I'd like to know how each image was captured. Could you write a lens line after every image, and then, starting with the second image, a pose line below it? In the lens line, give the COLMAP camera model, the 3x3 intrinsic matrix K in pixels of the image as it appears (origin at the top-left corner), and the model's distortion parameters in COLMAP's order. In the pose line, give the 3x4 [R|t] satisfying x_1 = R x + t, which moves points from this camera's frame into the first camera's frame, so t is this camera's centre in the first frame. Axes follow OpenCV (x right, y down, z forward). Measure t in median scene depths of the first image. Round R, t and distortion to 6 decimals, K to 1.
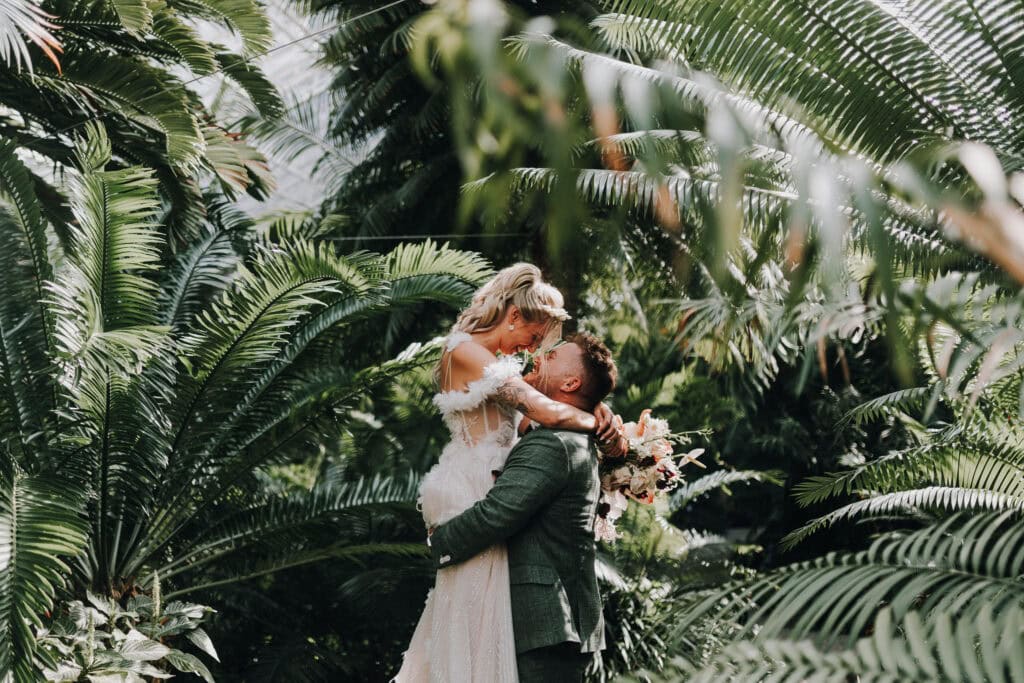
lens RADIAL K [[1115.6, 0, 512.0], [0, 1115.6, 341.5], [0, 0, 1]] dist [-0.015736, -0.003748]
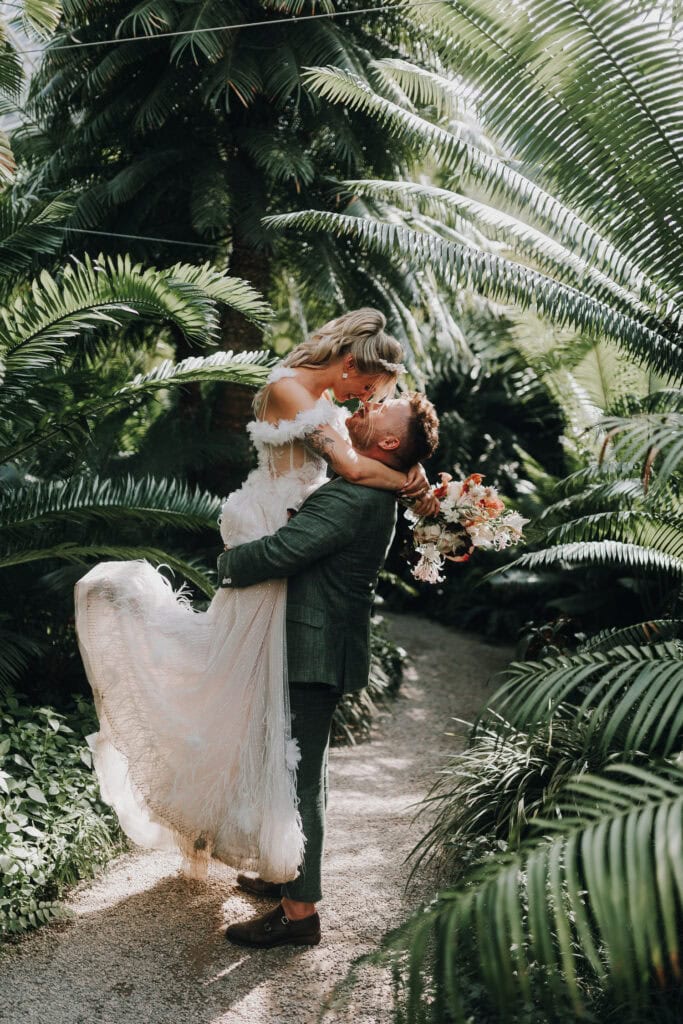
lens RADIAL K [[981.3, 0, 341.1], [0, 981.3, 496.2], [0, 0, 1]] dist [-0.015169, 0.013814]
pose [[0.944652, 0.078786, 0.318473, -0.203267], [-0.137625, 0.976358, 0.166684, -0.045652], [-0.297811, -0.201288, 0.933162, 0.100125]]
